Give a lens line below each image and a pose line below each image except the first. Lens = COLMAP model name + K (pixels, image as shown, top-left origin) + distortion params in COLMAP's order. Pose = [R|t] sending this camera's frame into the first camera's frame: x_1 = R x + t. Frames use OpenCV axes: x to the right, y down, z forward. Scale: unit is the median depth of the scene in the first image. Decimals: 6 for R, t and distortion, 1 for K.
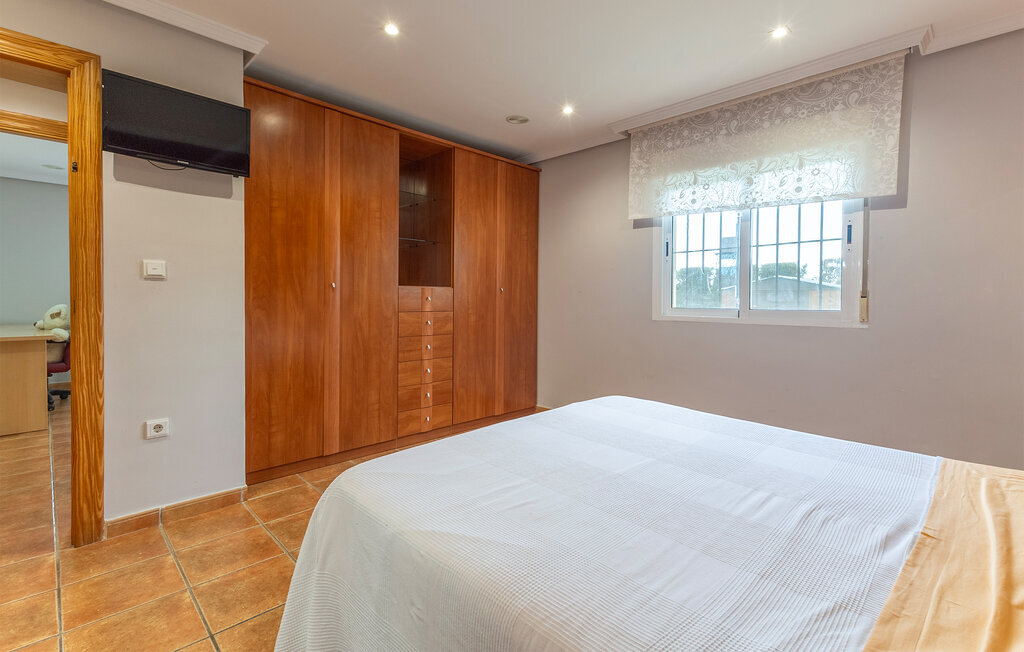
lens RADIAL K [[463.4, 0, 506.1], [0, 463.4, 306.7], [0, 0, 1]] dist [0.032380, -0.000489]
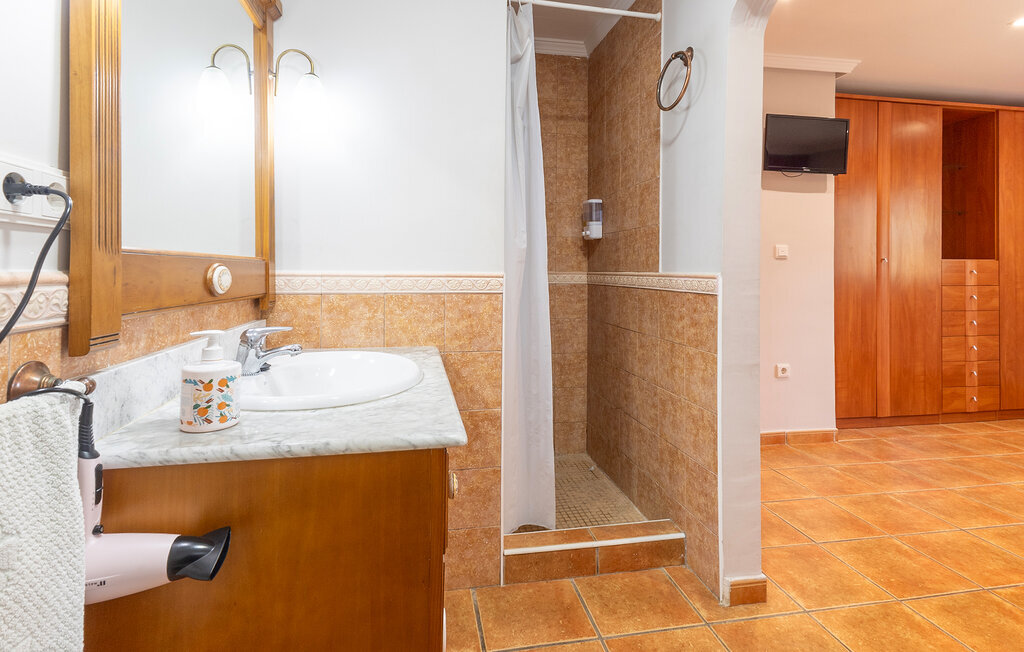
lens RADIAL K [[485.7, 0, 502.9], [0, 485.7, 264.9], [0, 0, 1]] dist [0.015014, -0.001430]
pose [[0.828514, -0.012064, -0.559838, -0.433229], [-0.005076, 0.999565, -0.029052, 0.002160], [0.559945, 0.026911, 0.828092, -0.413202]]
